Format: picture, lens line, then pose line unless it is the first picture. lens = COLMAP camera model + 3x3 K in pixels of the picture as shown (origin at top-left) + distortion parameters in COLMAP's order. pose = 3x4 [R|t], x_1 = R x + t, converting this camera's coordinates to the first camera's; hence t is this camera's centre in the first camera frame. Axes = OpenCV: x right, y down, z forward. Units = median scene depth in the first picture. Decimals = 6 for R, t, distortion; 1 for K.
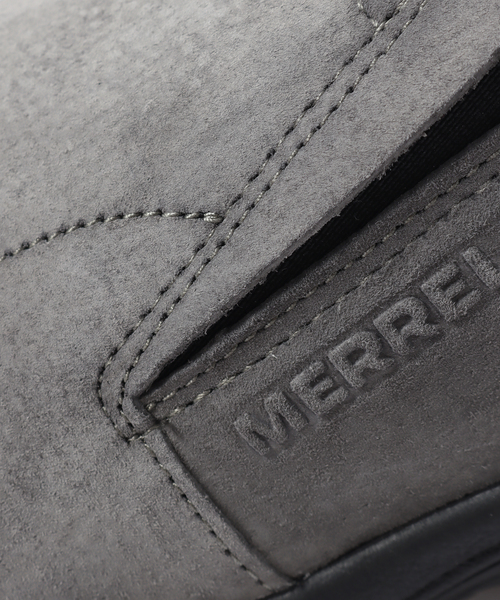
lens RADIAL K [[1863.4, 0, 250.3], [0, 1863.4, 301.4], [0, 0, 1]] dist [0.023087, 0.000000]
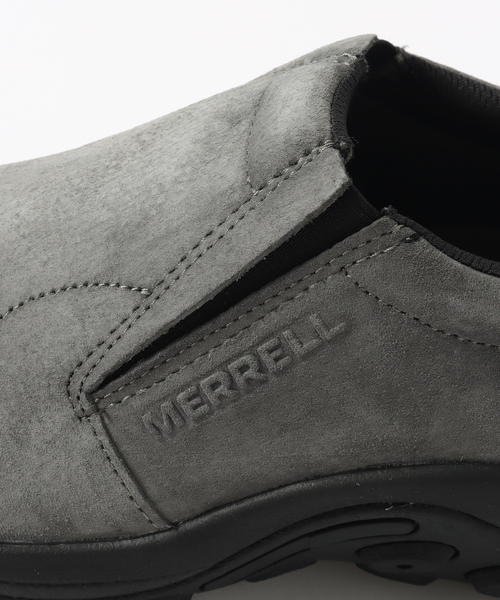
lens RADIAL K [[1735.3, 0, 250.8], [0, 1735.3, 298.5], [0, 0, 1]] dist [0.036185, 0.000000]
pose [[0.979816, 0.143347, -0.139326, 0.284221], [-0.155245, 0.984744, -0.078607, 0.067625], [0.125932, 0.098650, 0.987122, -0.517154]]
